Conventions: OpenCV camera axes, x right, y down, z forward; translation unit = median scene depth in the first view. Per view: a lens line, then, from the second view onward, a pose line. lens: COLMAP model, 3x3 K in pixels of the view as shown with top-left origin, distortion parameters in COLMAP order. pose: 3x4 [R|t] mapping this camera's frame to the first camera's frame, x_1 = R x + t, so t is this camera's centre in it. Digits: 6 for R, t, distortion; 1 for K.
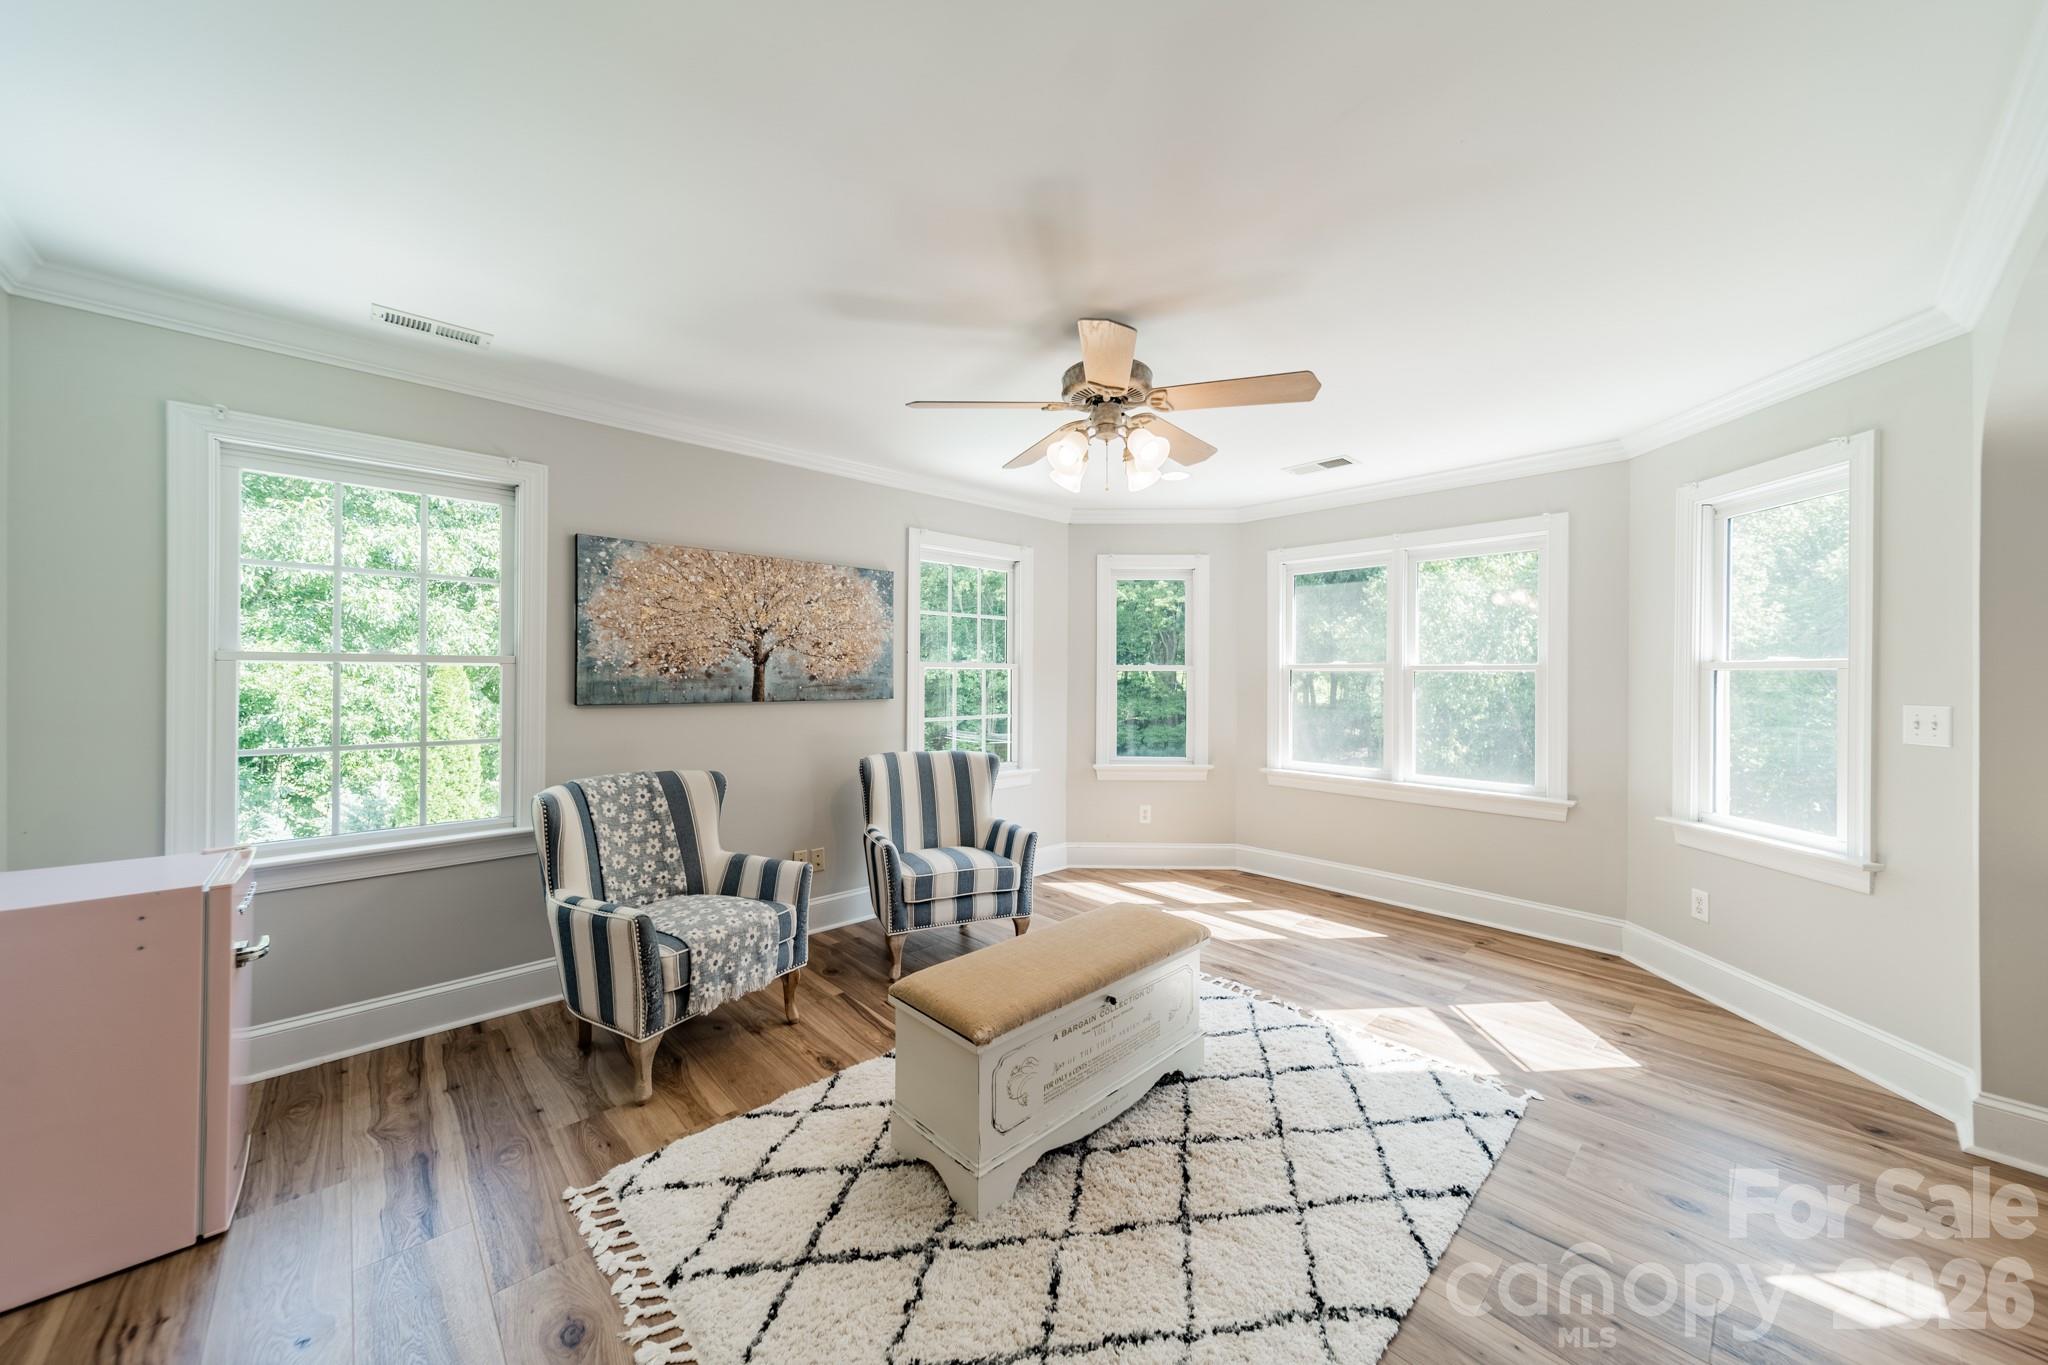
lens RADIAL K [[716.1, 0, 1024.5], [0, 716.1, 678.2], [0, 0, 1]] dist [0.003167, 0.000458]
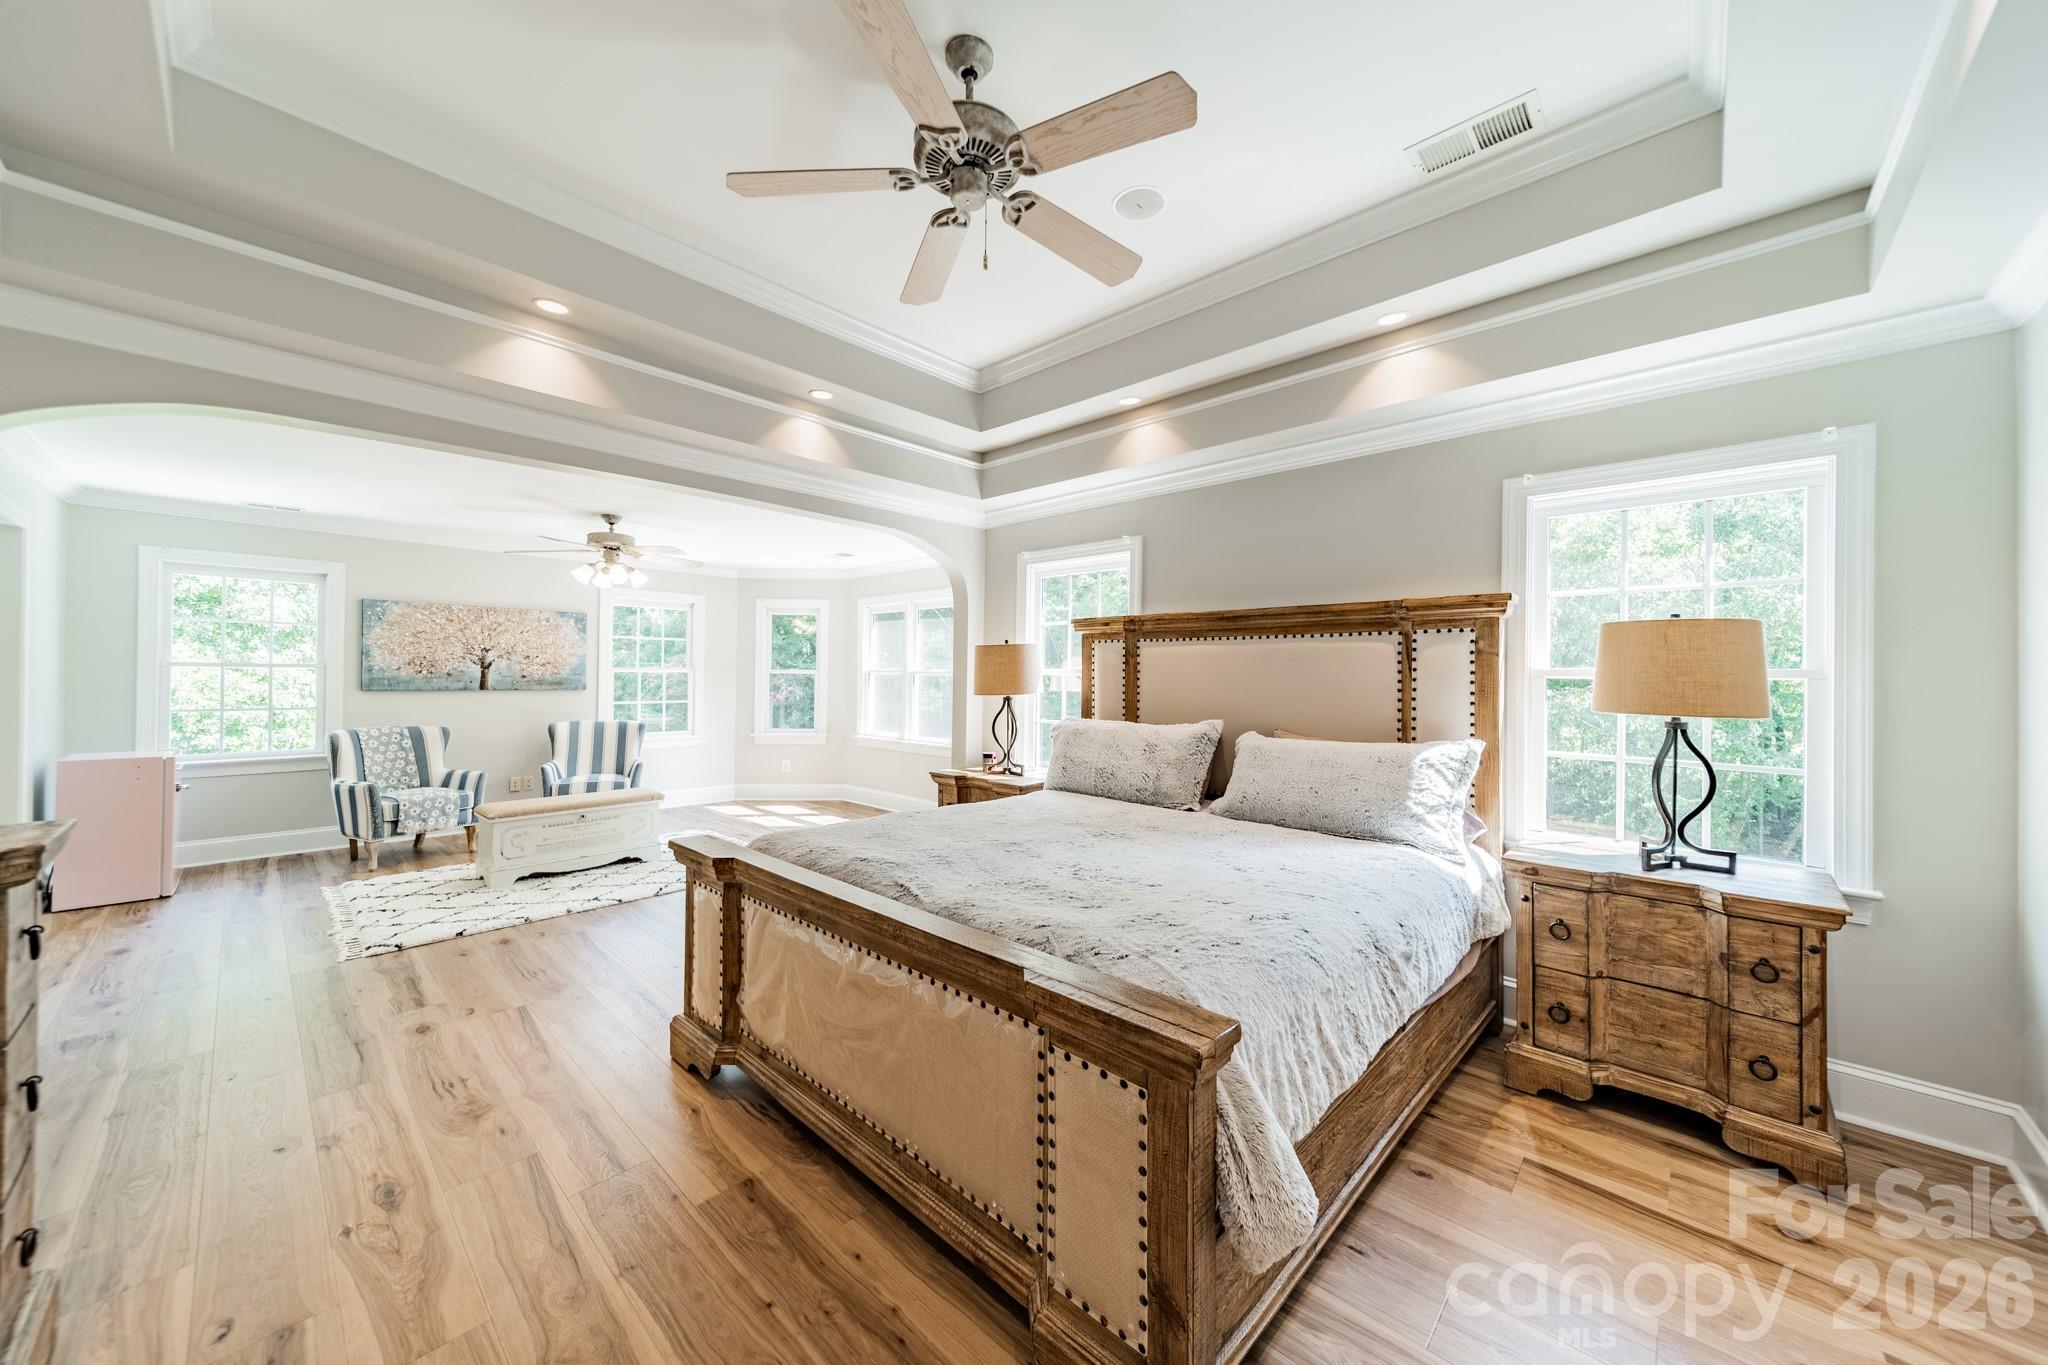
lens RADIAL K [[716.1, 0, 1024.4], [0, 716.1, 677.6], [0, 0, 1]] dist [0.003167, 0.000458]
pose [[0.997765, 0.004517, 0.066671, 0.872244], [-0.004263, 0.999983, -0.003959, 0.003647], [-0.066688, 0.003666, 0.997767, -0.881238]]
